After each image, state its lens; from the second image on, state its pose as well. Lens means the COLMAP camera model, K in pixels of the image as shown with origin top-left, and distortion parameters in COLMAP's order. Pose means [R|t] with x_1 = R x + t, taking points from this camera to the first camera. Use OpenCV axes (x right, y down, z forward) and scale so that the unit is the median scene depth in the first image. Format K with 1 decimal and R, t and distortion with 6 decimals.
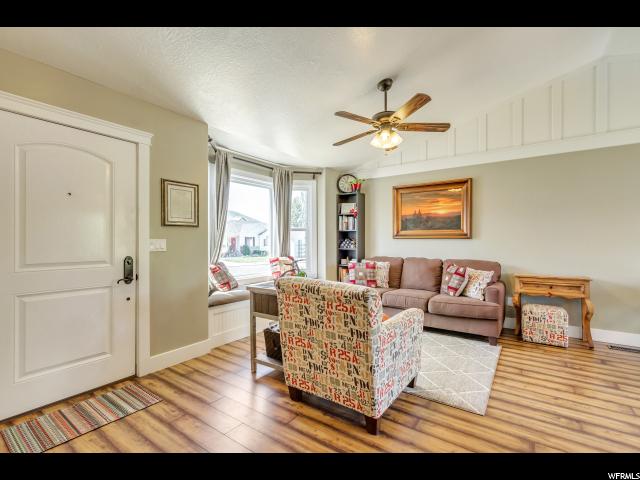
lens RADIAL K [[295.1, 0, 323.0], [0, 295.1, 240.0], [0, 0, 1]] dist [0.006451, -0.000876]
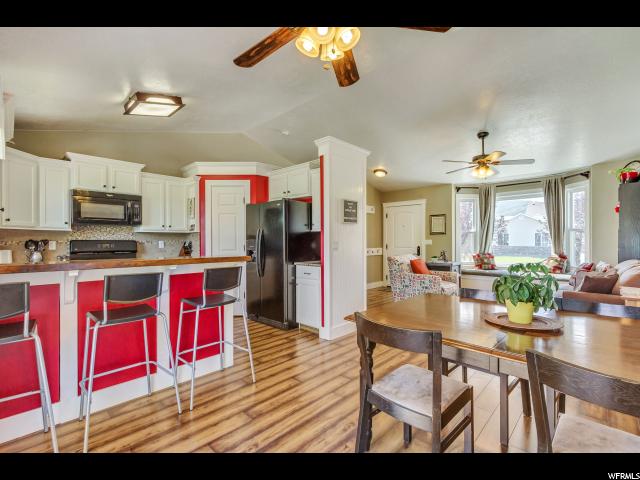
lens RADIAL K [[295.1, 0, 321.1], [0, 295.1, 240.4], [0, 0, 1]] dist [0.006451, -0.000876]
pose [[-0.155605, 0.001896, -0.987818, 1.241906], [0.005937, 0.999982, 0.000984, -0.003631], [0.987802, -0.005711, -0.155613, 0.298784]]
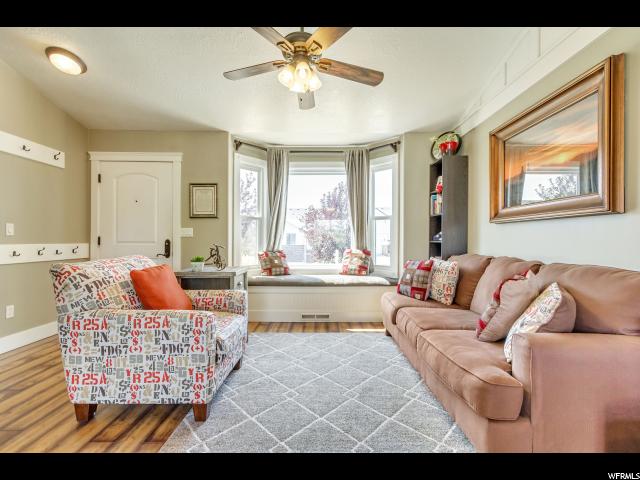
lens RADIAL K [[295.1, 0, 322.0], [0, 295.1, 241.1], [0, 0, 1]] dist [0.006451, -0.000876]
pose [[0.573705, 0.005815, -0.819041, 0.563829], [-0.003769, 0.999983, 0.004460, 0.030162], [0.819053, 0.000528, 0.573717, 0.441473]]
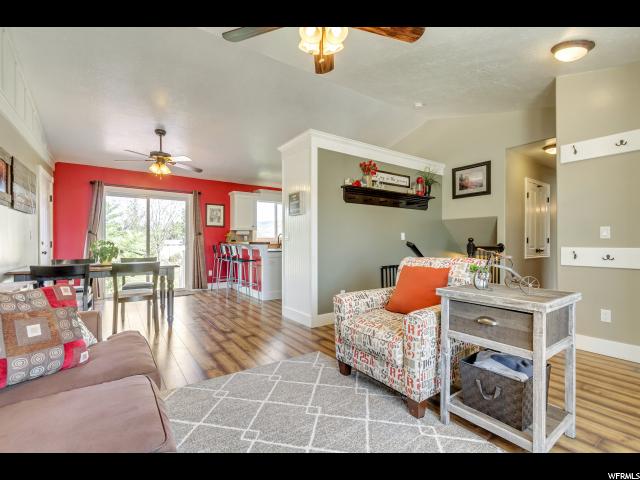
lens RADIAL K [[295.1, 0, 317.6], [0, 295.1, 241.9], [0, 0, 1]] dist [0.006451, -0.000876]
pose [[-0.933327, 0.002272, 0.359021, 0.021526], [0.000261, 0.999984, -0.005651, 0.032902], [-0.359028, -0.005180, -0.933312, 1.040956]]
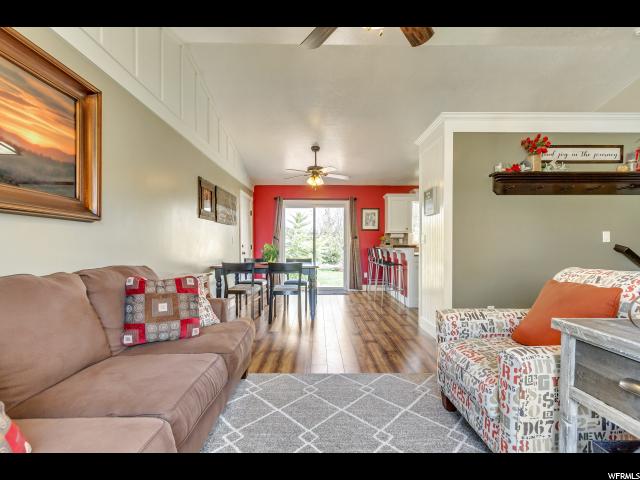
lens RADIAL K [[295.1, 0, 318.0], [0, 295.1, 249.1], [0, 0, 1]] dist [0.006451, -0.000876]
pose [[-0.566361, -0.008897, 0.824109, -0.075677], [-0.002002, 0.999954, 0.009420, 0.031796], [-0.824155, 0.003686, -0.566353, 0.929457]]
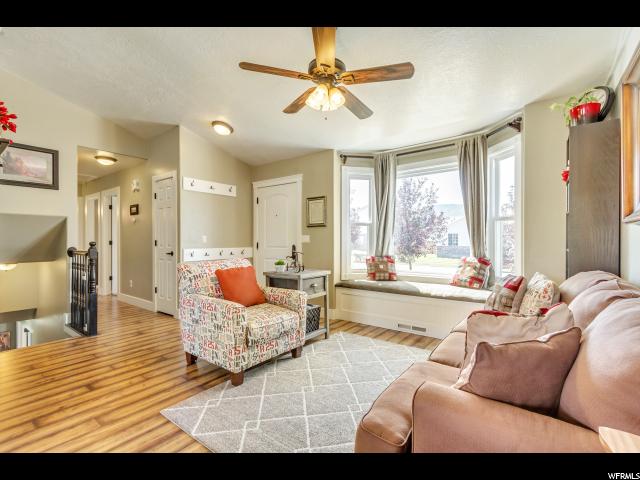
lens RADIAL K [[295.1, 0, 320.9], [0, 295.1, 240.9], [0, 0, 1]] dist [0.006451, -0.000876]
pose [[-0.043357, 0.004202, -0.999051, 0.665170], [0.001959, 0.999990, 0.004121, 0.013160], [0.999058, -0.001779, -0.043365, 0.703246]]
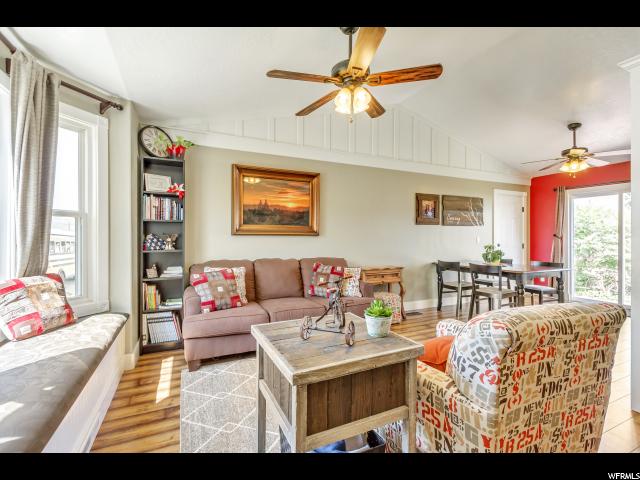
lens RADIAL K [[295.1, 0, 324.9], [0, 295.1, 236.4], [0, 0, 1]] dist [0.006451, -0.000876]
pose [[0.493763, 0.006535, 0.869572, -0.316019], [-0.005198, 0.999976, -0.004563, 0.001490], [-0.869581, -0.002267, 0.493785, 0.478170]]
